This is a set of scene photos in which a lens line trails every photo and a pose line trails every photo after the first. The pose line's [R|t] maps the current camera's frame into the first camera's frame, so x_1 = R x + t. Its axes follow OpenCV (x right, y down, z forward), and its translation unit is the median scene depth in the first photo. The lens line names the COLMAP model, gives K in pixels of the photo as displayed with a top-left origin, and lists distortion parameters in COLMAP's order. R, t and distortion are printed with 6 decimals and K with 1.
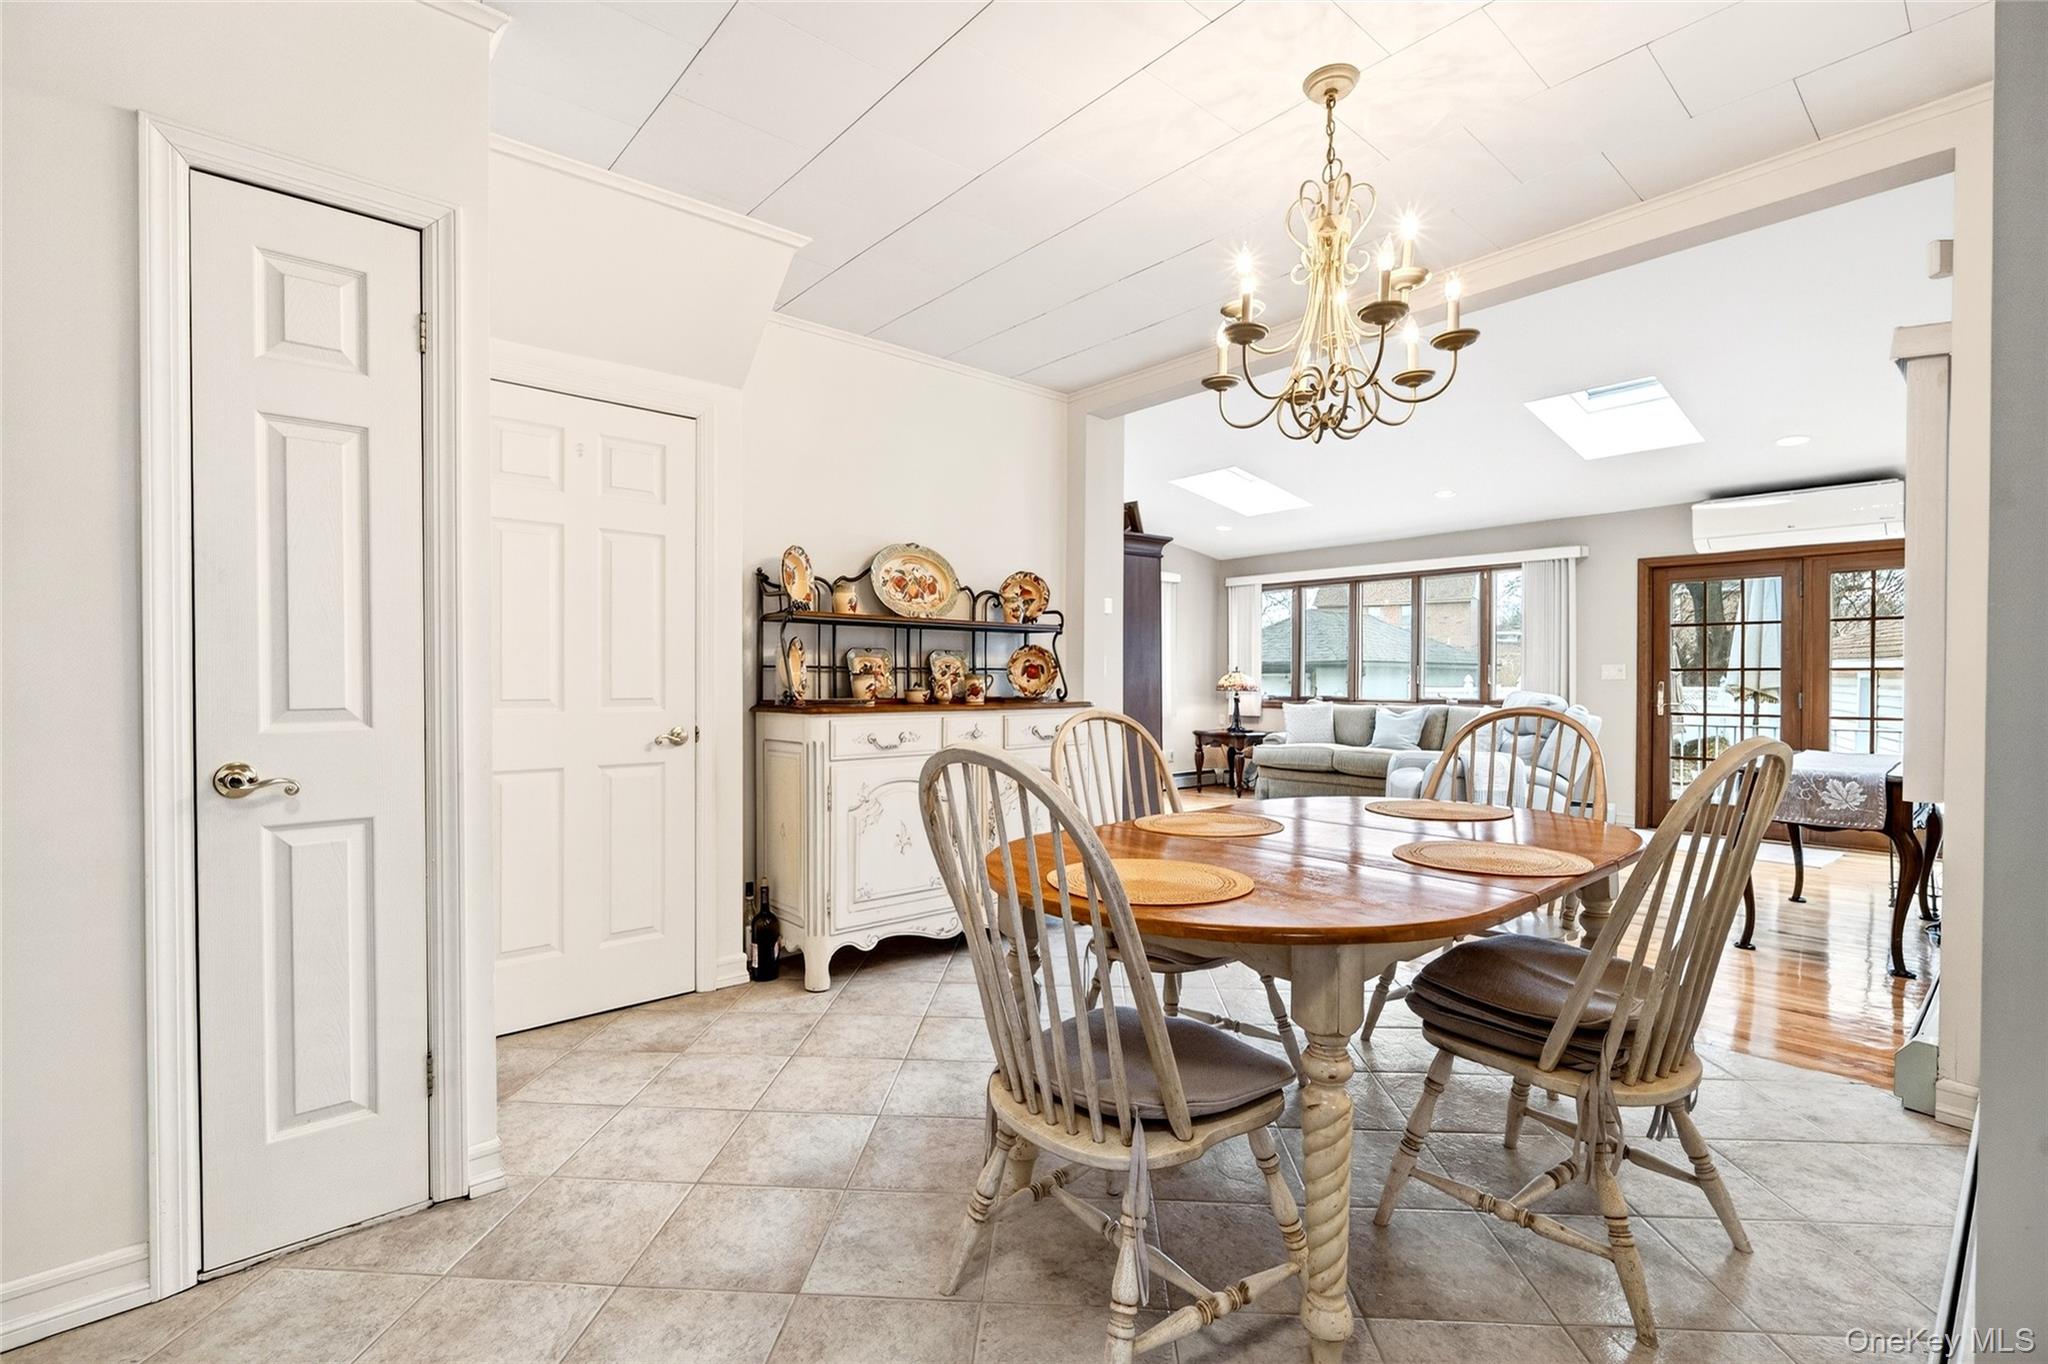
lens RADIAL K [[895.5, 0, 1020.3], [0, 895.5, 684.0], [0, 0, 1]] dist [-0.000810, 0.000306]
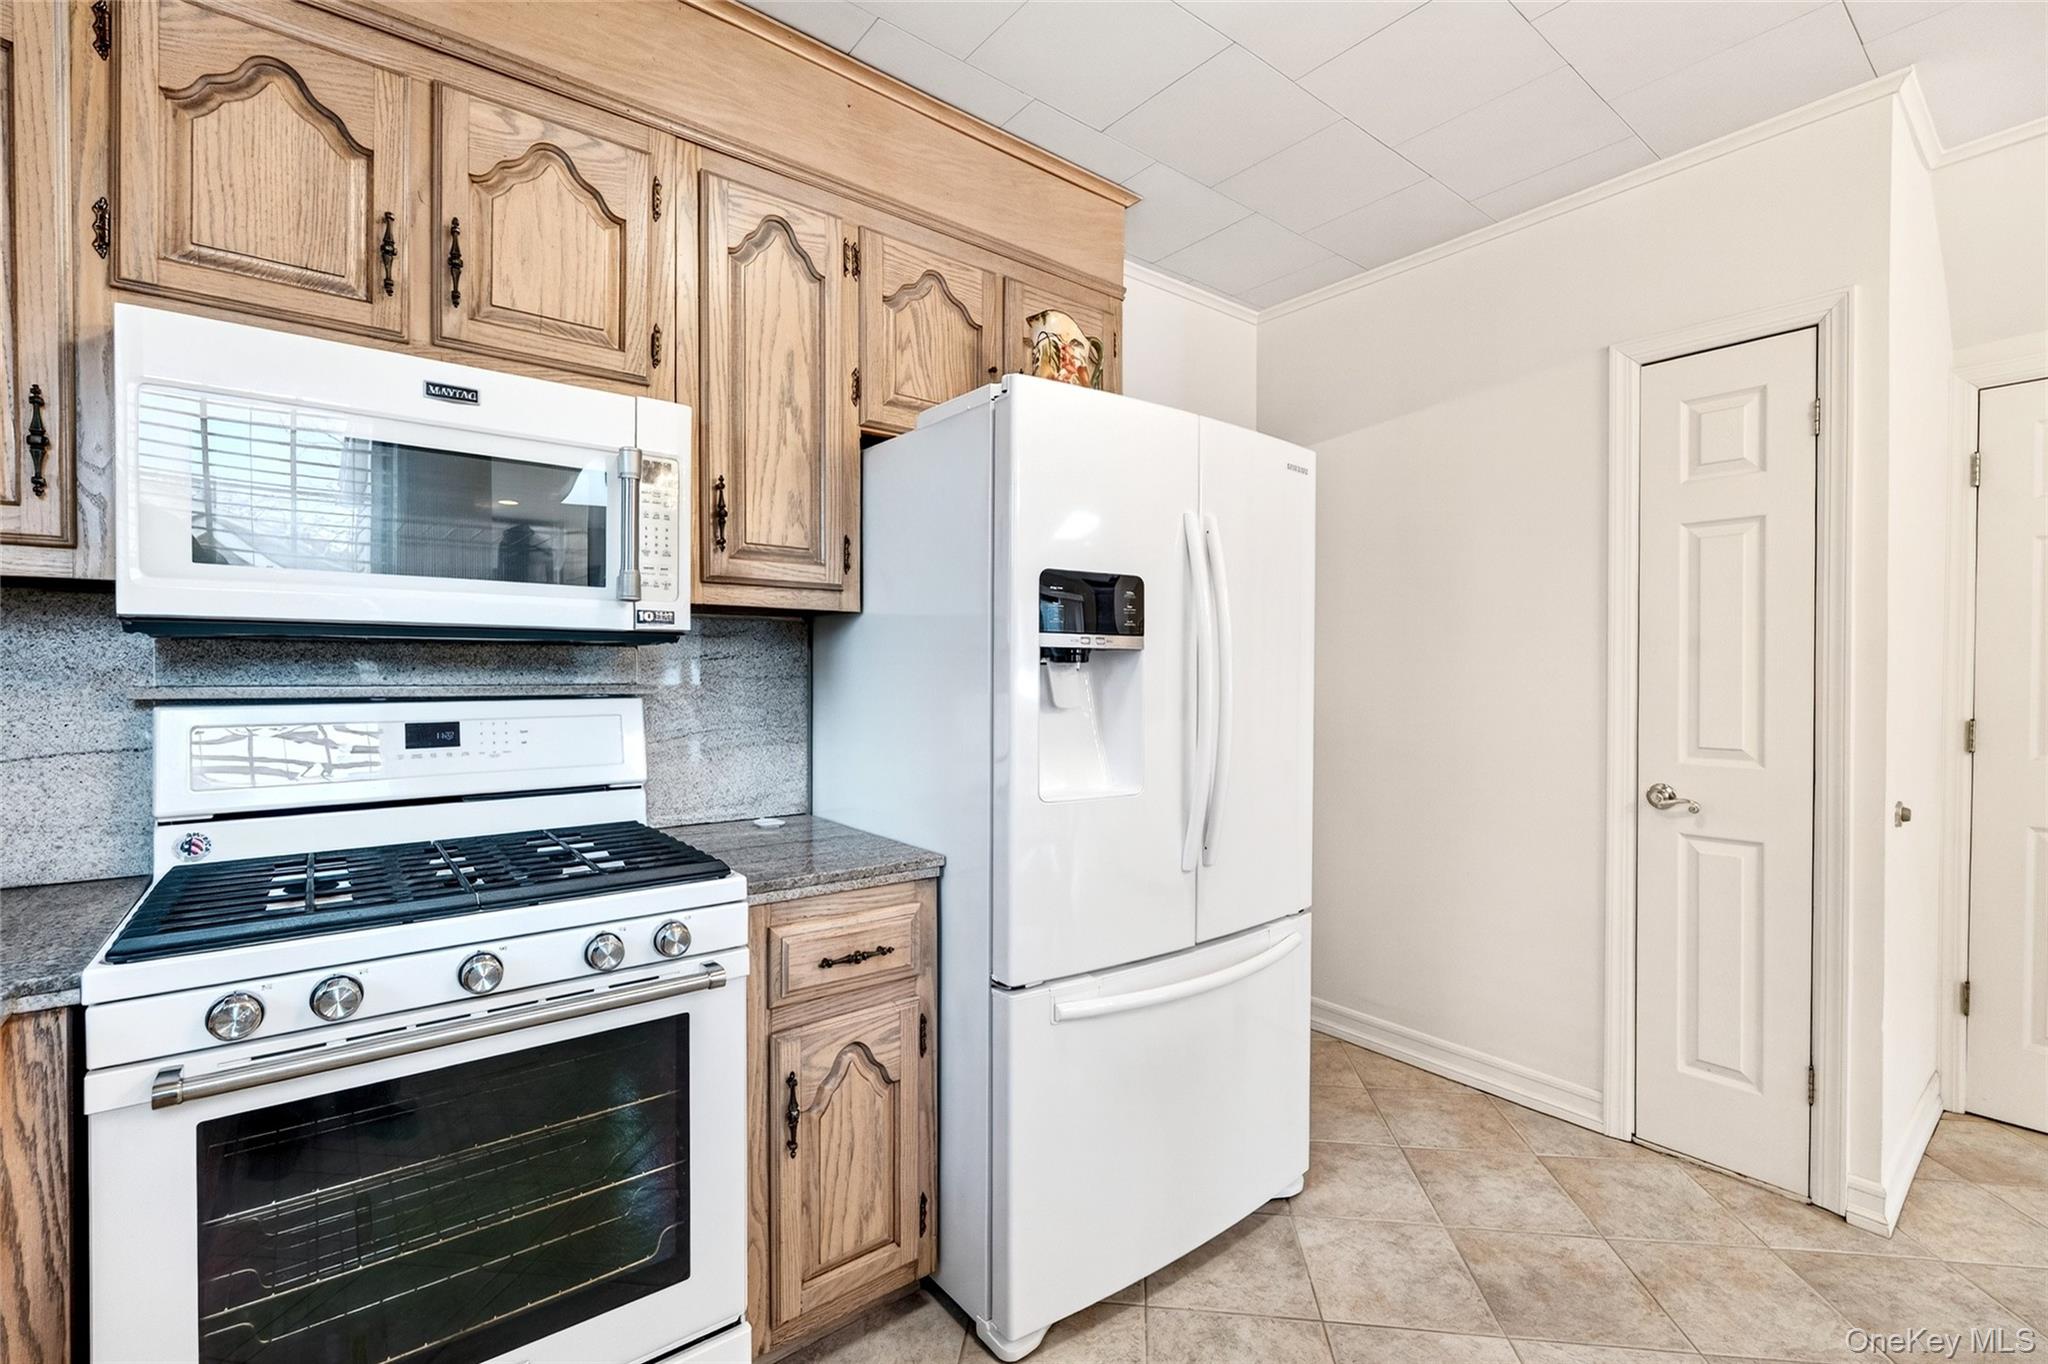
lens RADIAL K [[909.9, 0, 1027.1], [0, 909.9, 675.6], [0, 0, 1]] dist [-0.004802, -0.001136]
pose [[-0.043290, 0.007862, -0.999032, 0.152273], [-0.009460, 0.999921, 0.008279, -0.021885], [0.999018, 0.009809, -0.043212, 0.022580]]
